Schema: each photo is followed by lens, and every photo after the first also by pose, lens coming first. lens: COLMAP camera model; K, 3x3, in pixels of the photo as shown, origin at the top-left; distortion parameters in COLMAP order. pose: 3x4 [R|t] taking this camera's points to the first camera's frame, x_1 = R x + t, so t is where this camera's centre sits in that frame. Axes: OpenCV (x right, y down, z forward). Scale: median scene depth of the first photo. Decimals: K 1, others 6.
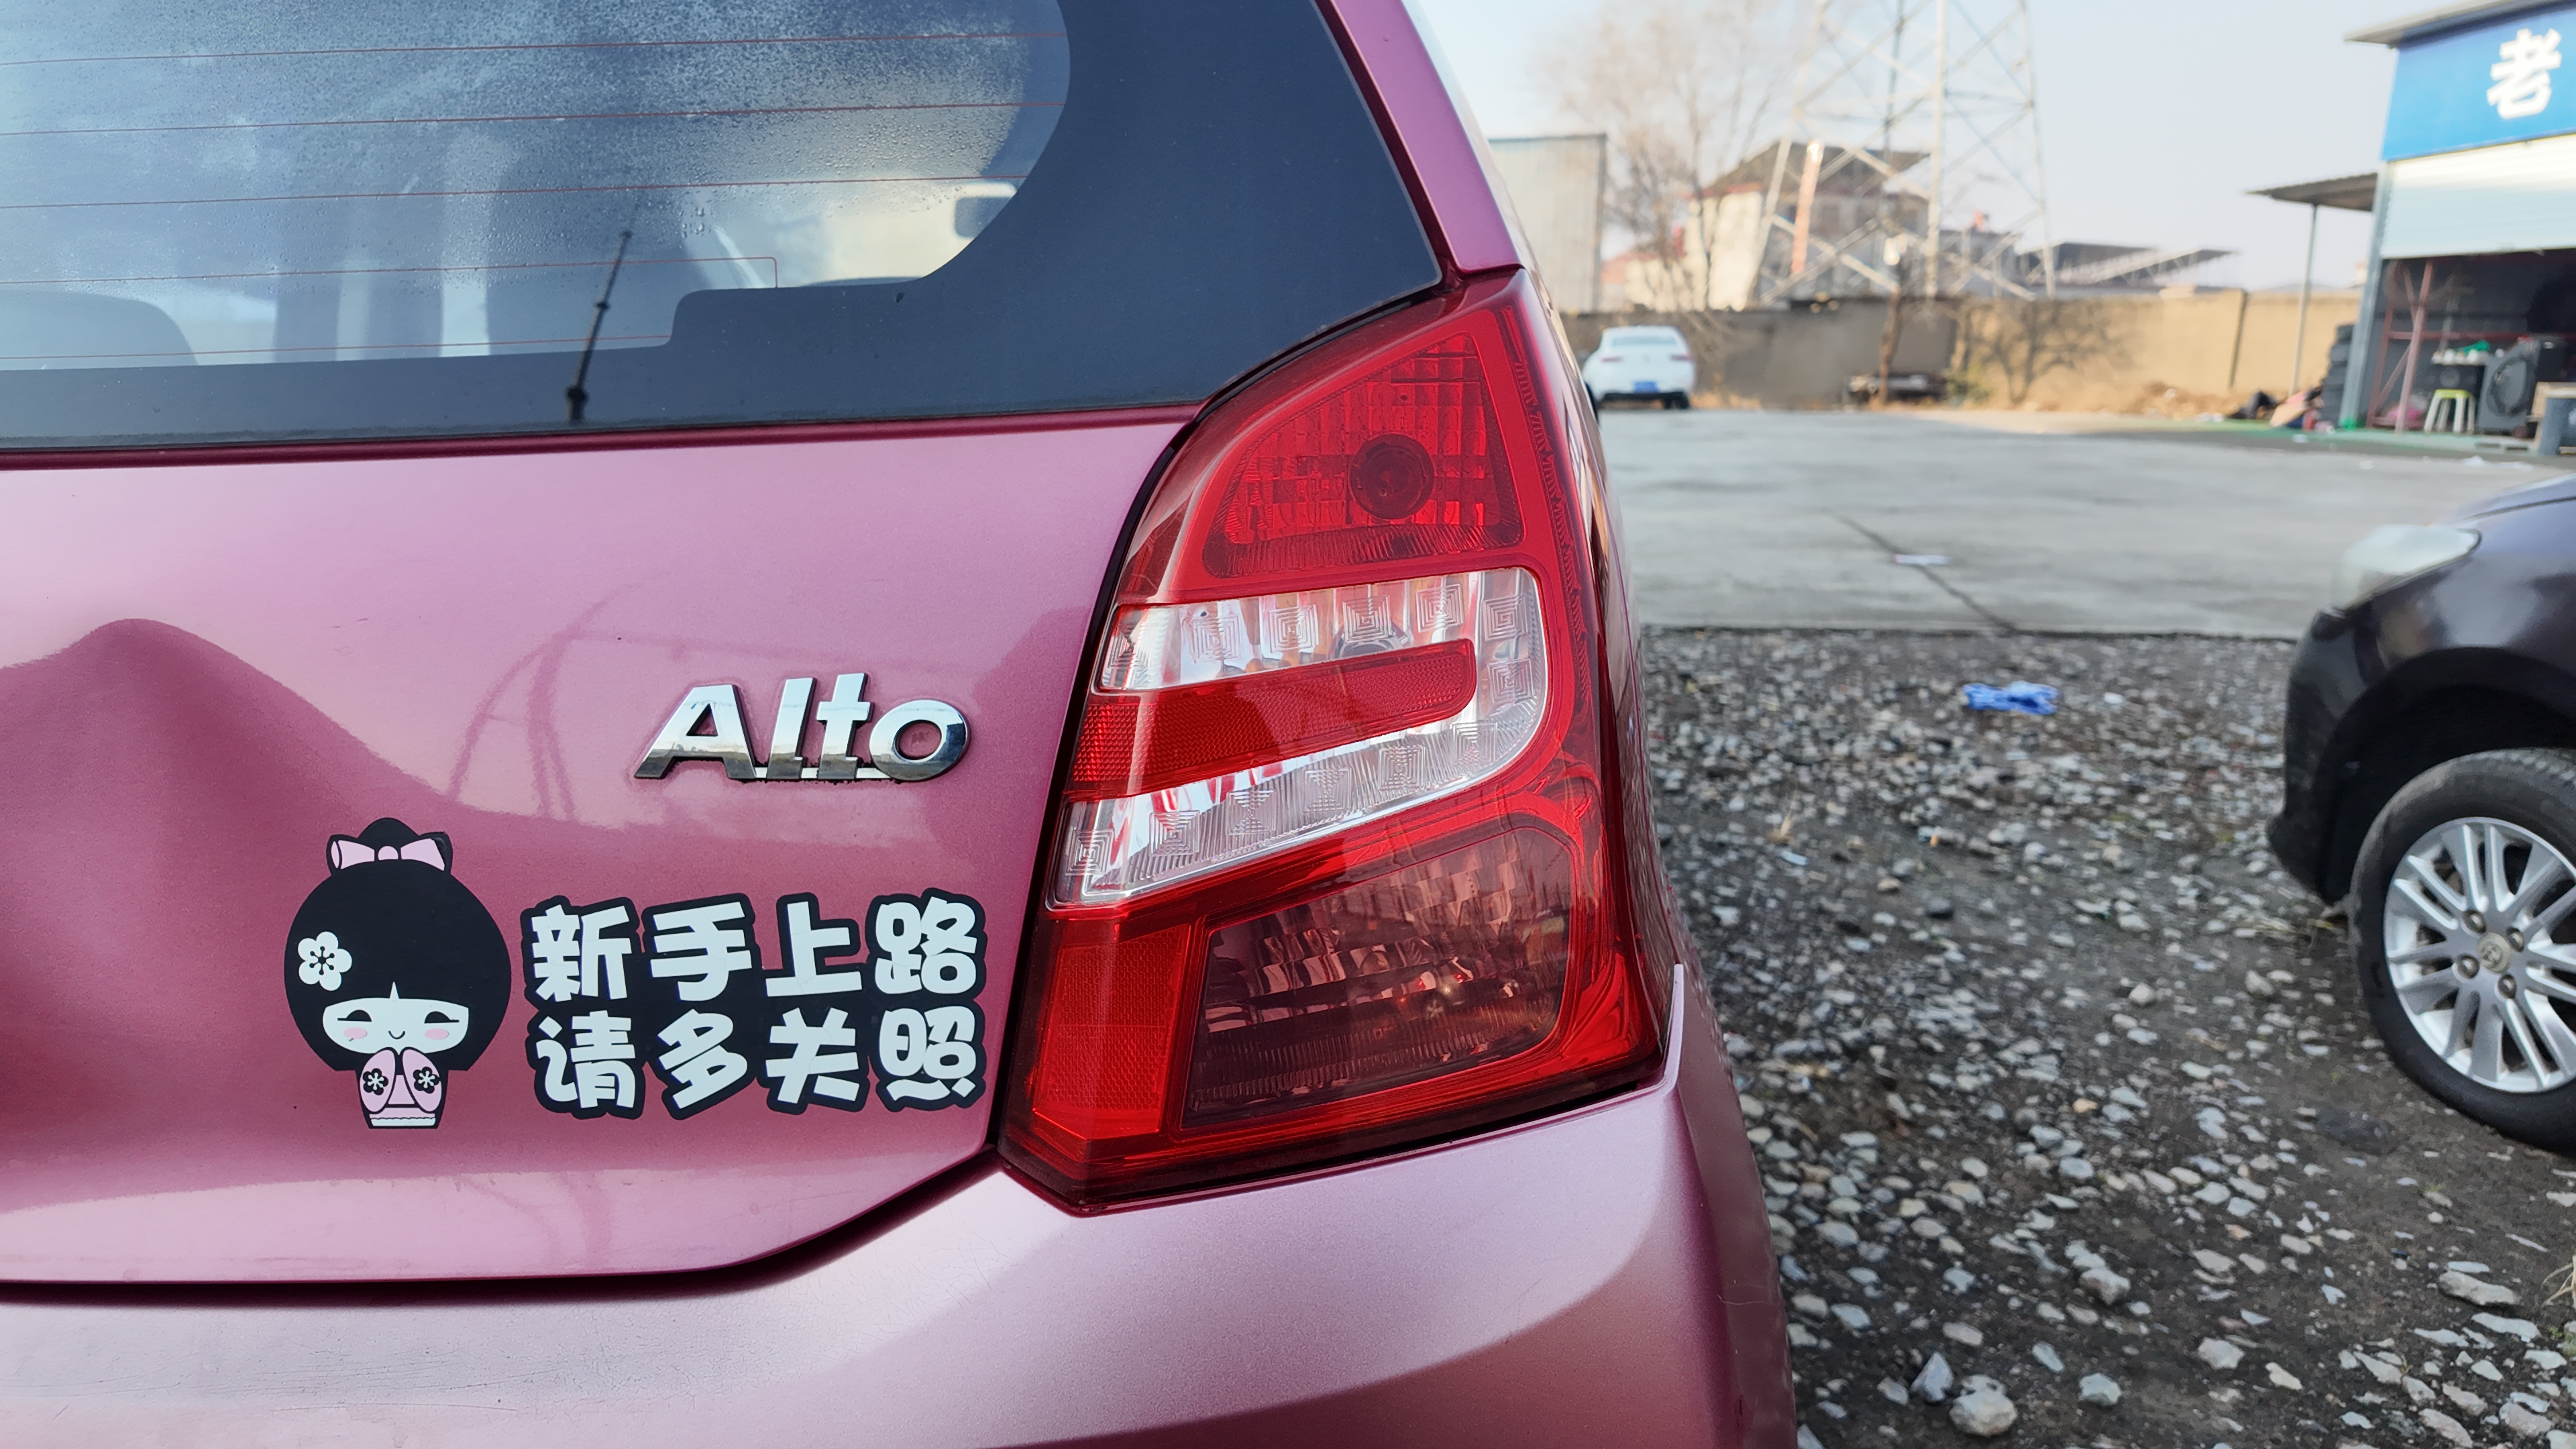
lens RADIAL K [[1541.5, 0, 1300.9], [0, 1541.5, 728.5], [0, 0, 1]] dist [-0.004323, 0.005401]
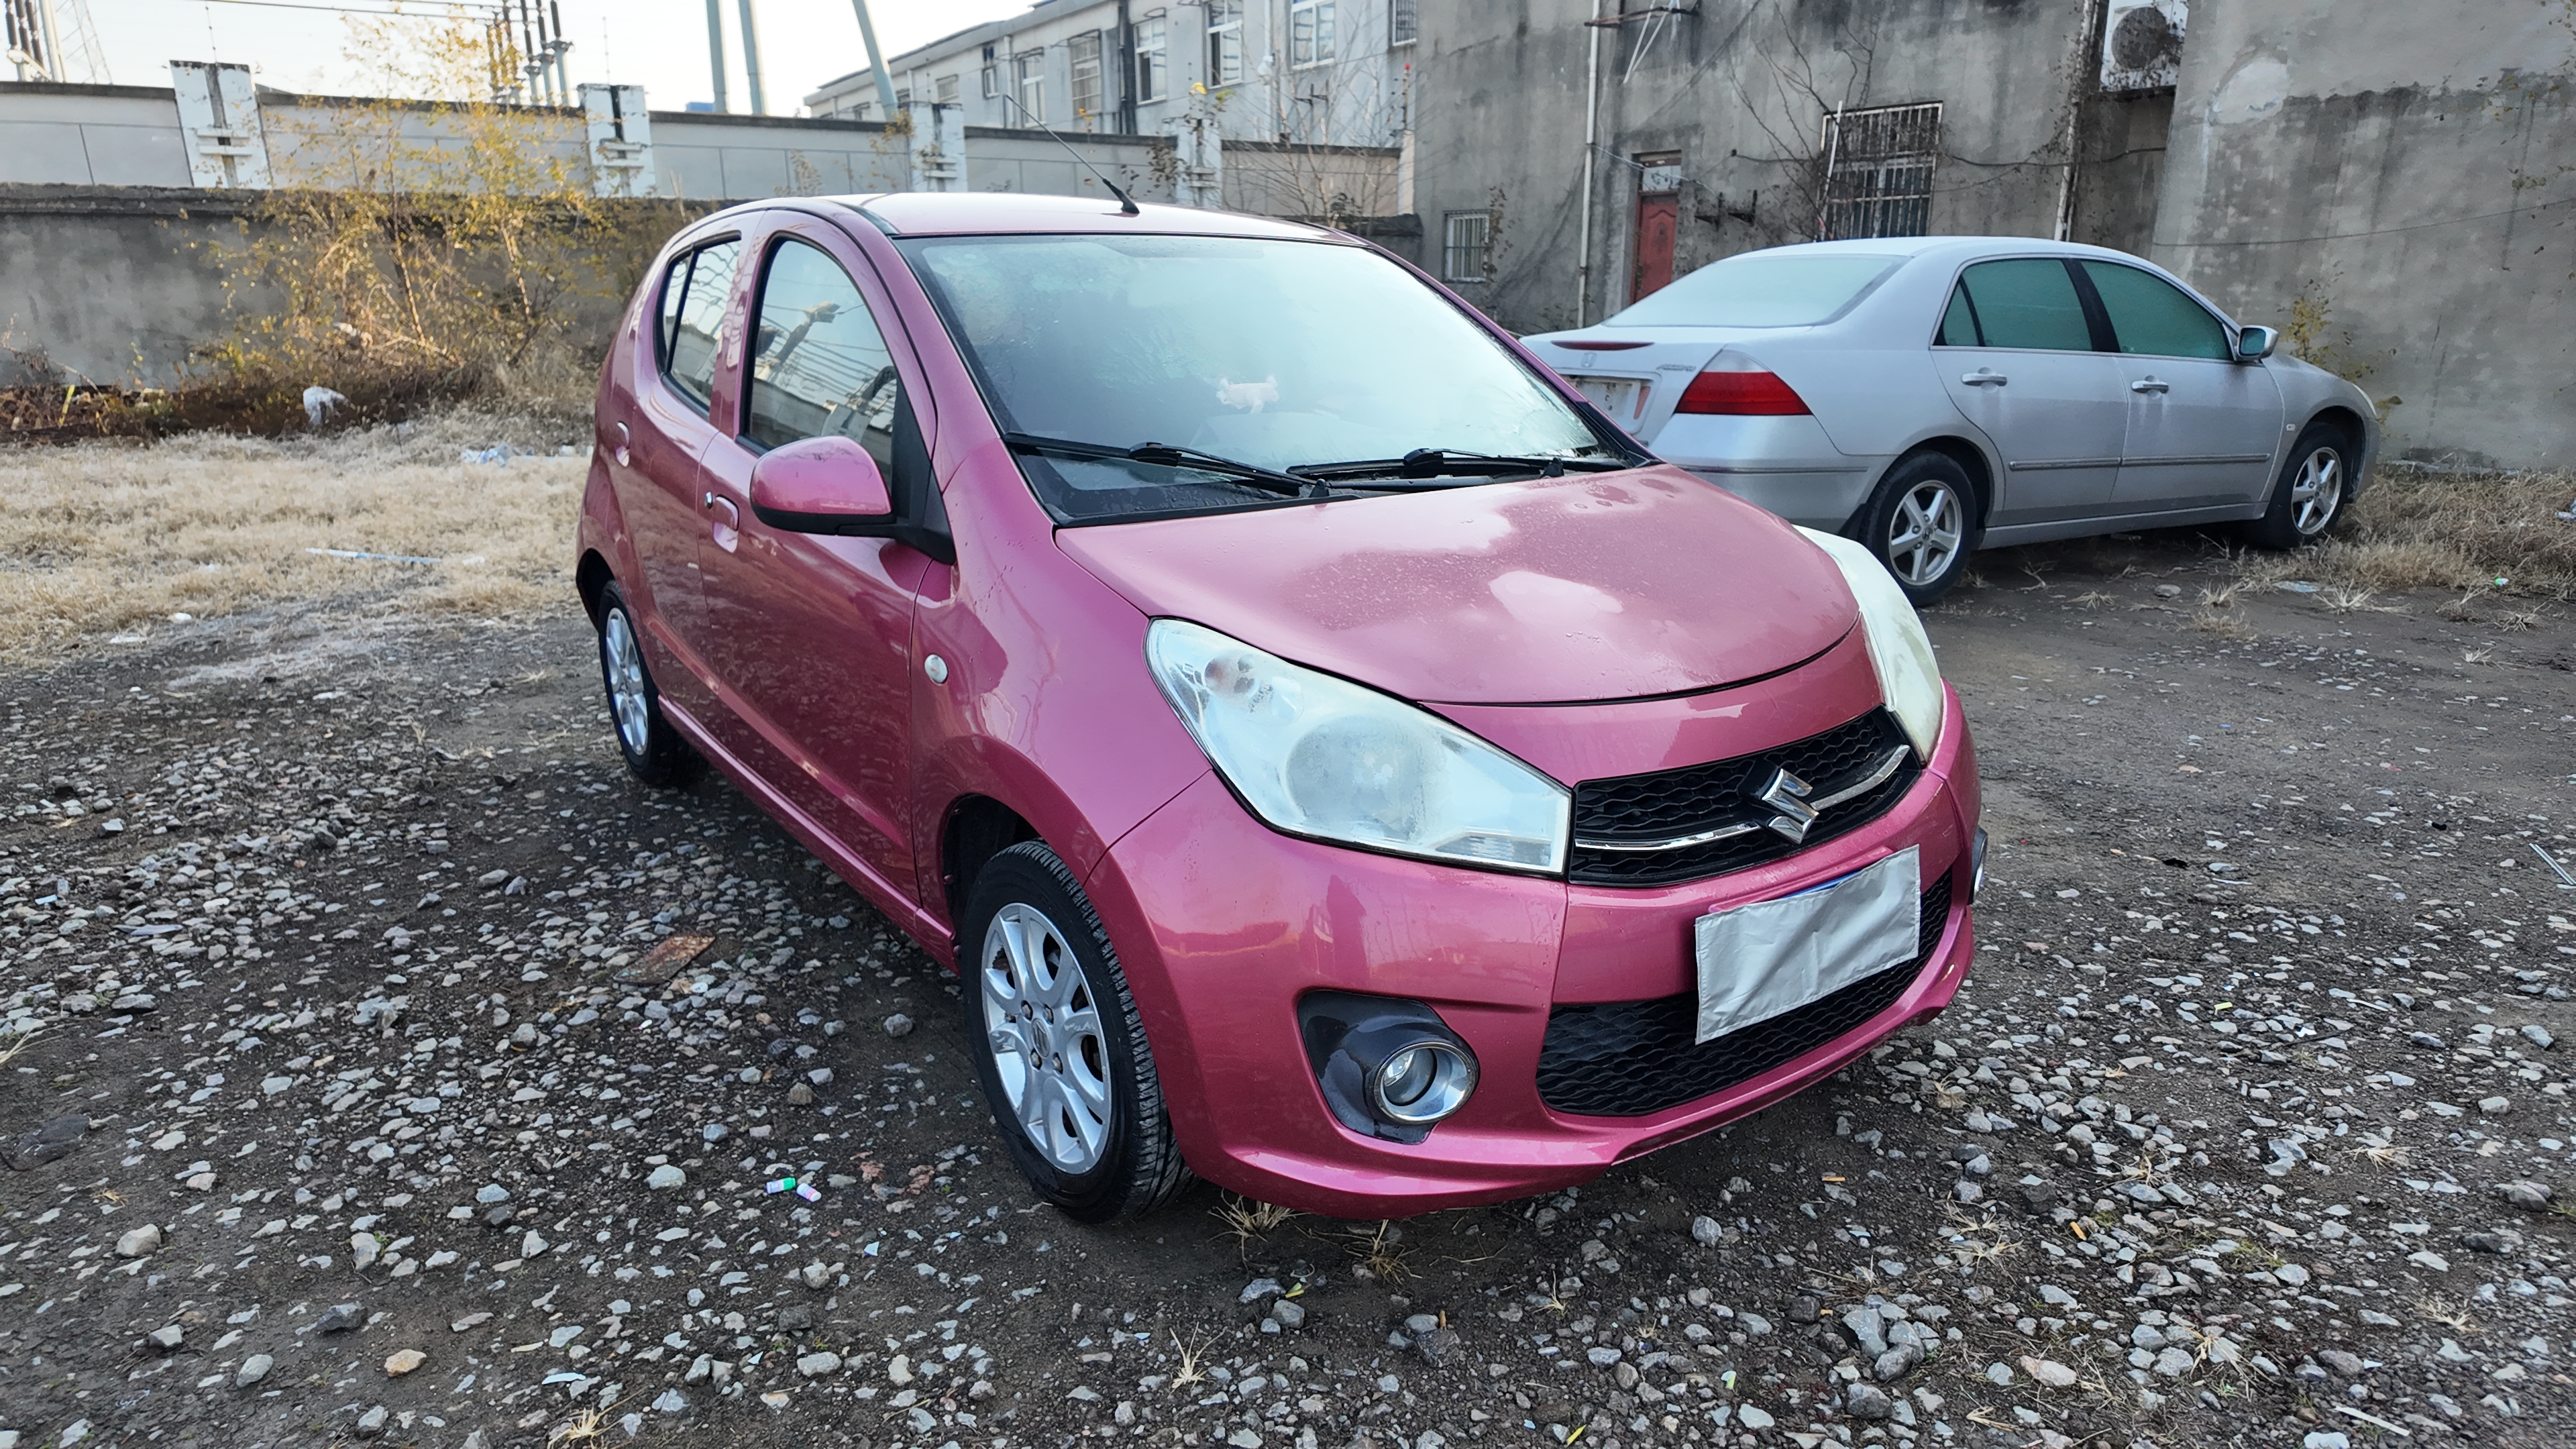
lens RADIAL K [[1523.0, 0, 1295.6], [0, 1523.0, 718.9], [0, 0, 1]] dist [0.019437, -0.016189]
pose [[-0.760875, 0.188893, -0.620796, 0.604014], [-0.149712, 0.879781, 0.451190, -0.612489], [0.631391, 0.436240, -0.641124, 2.049600]]
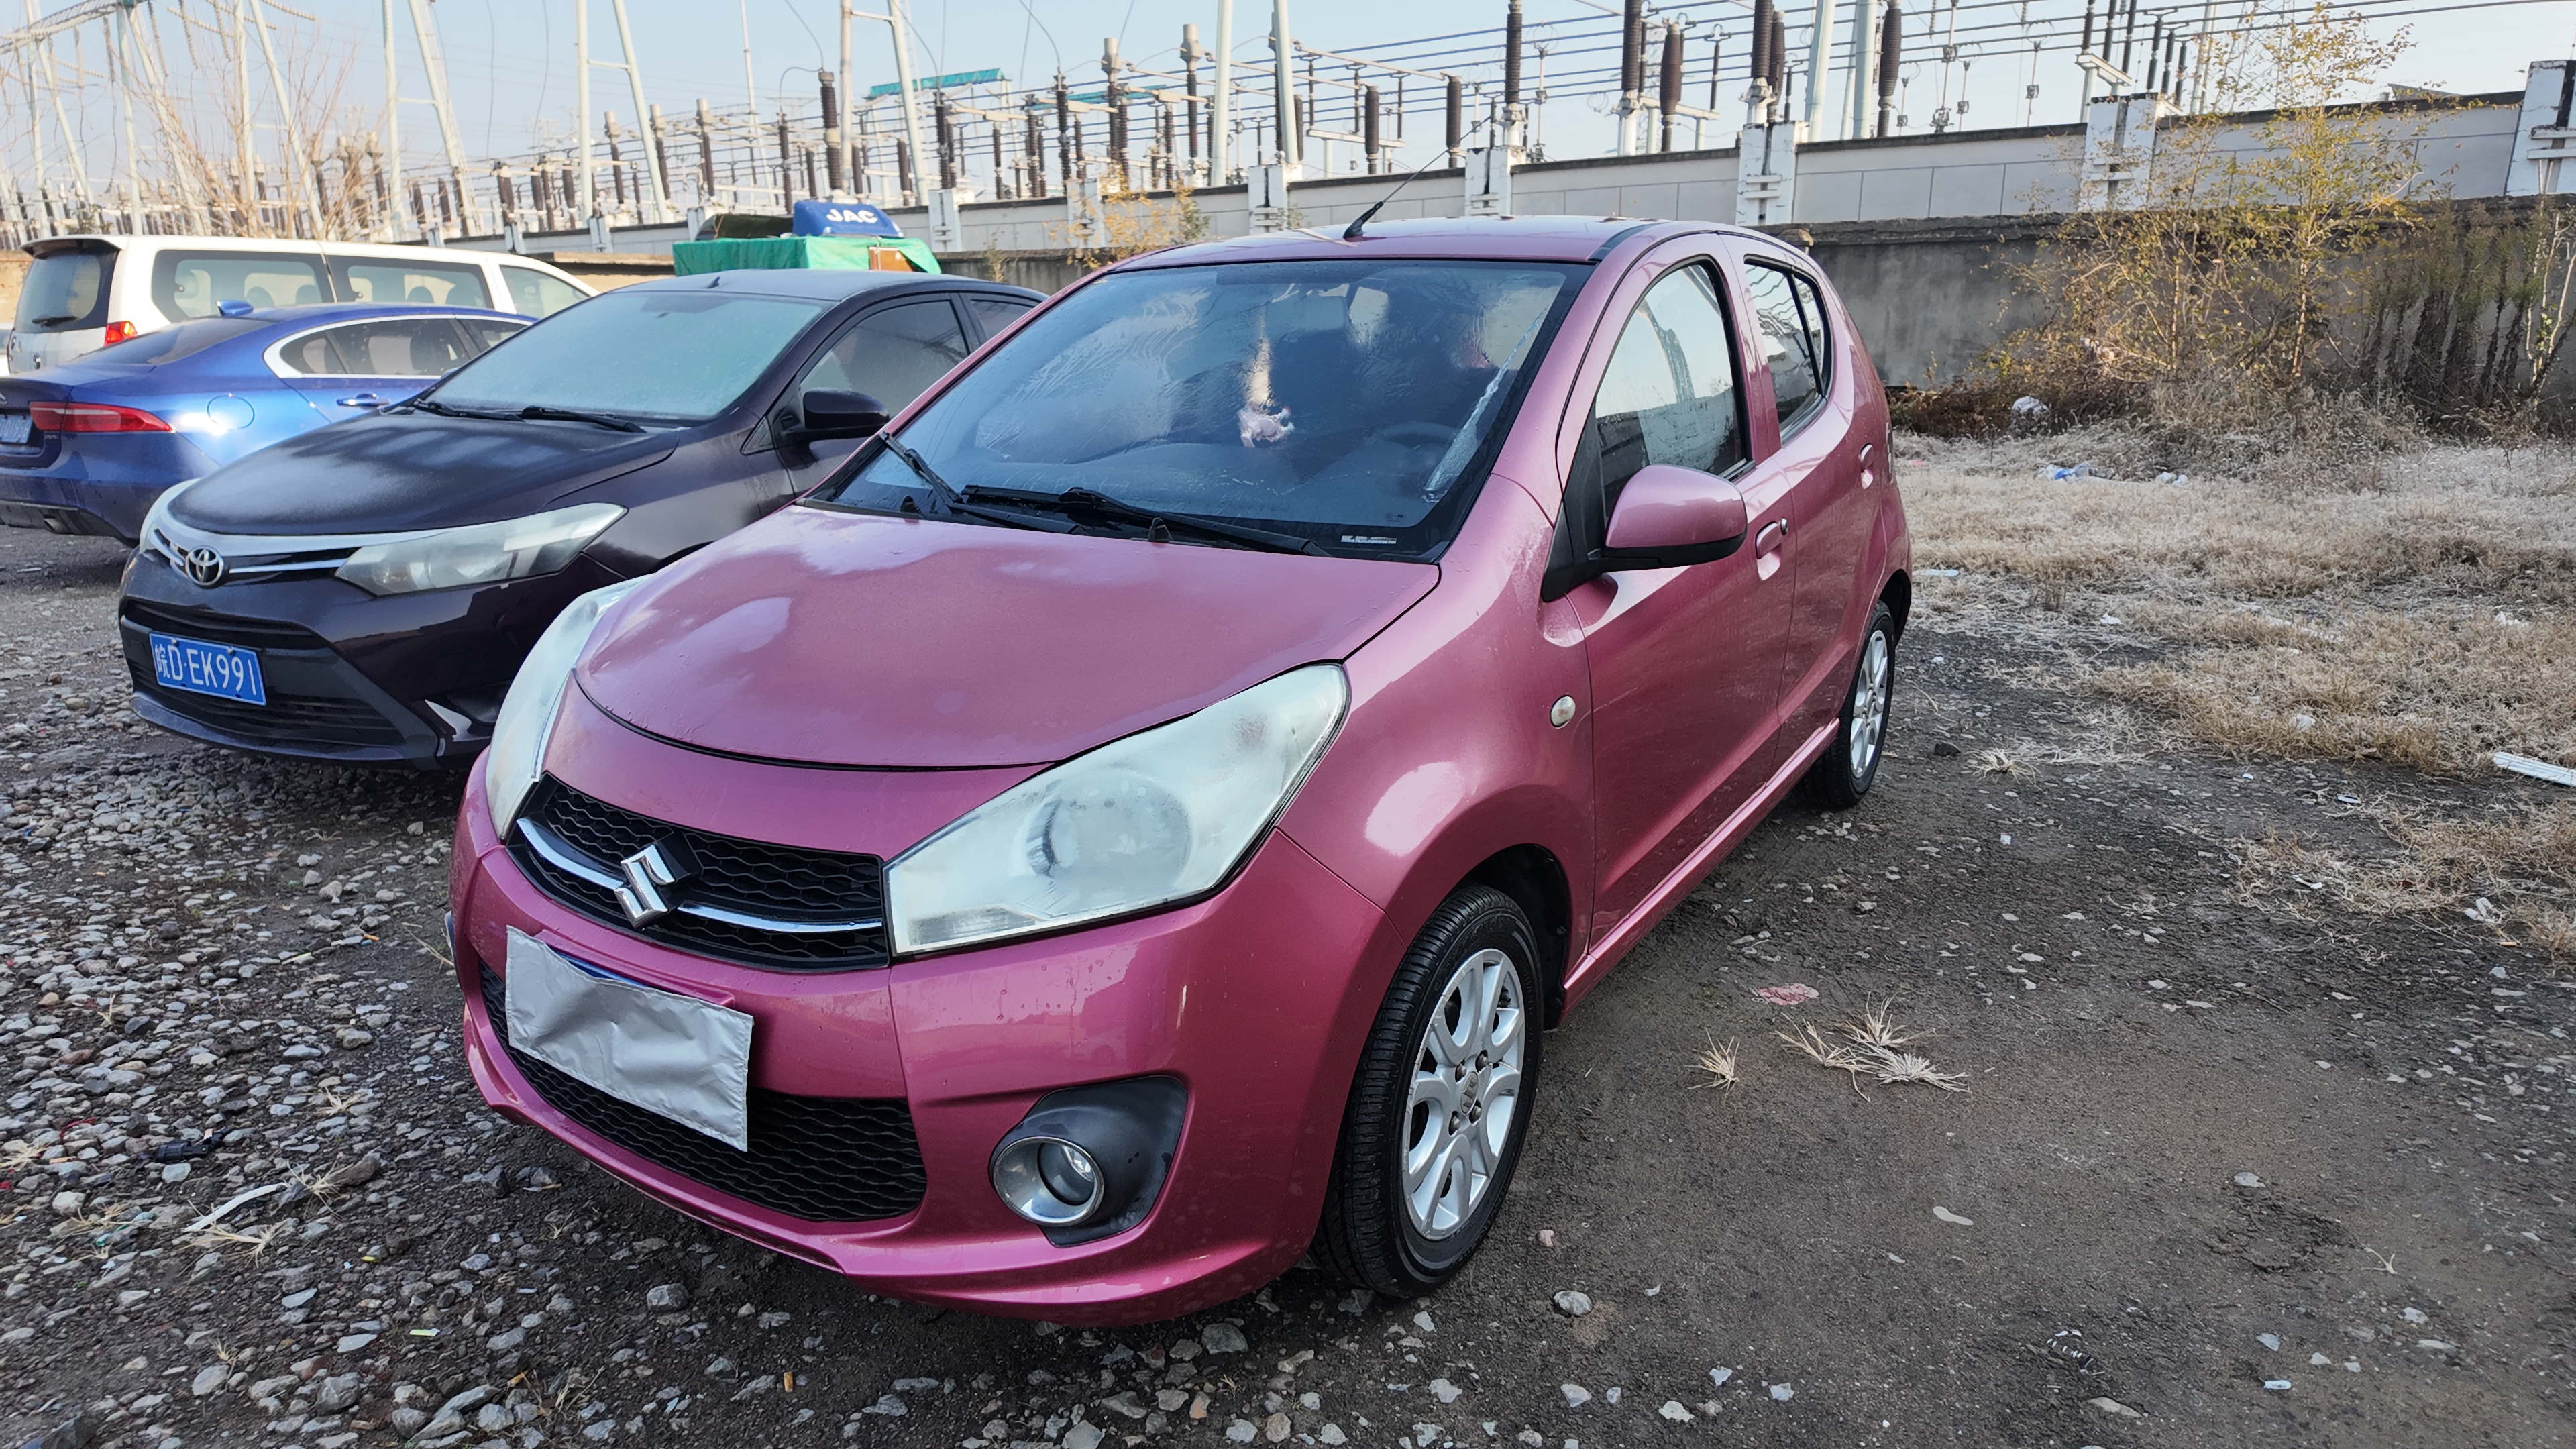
lens RADIAL K [[1490.9, 0, 1296.2], [0, 1490.9, 731.5], [0, 0, 1]] dist [0.057878, -0.063909]
pose [[-0.883034, -0.114448, 0.455141, -0.778979], [0.127880, 0.874435, 0.467986, -0.611497], [-0.451551, 0.471451, -0.757520, 2.092569]]
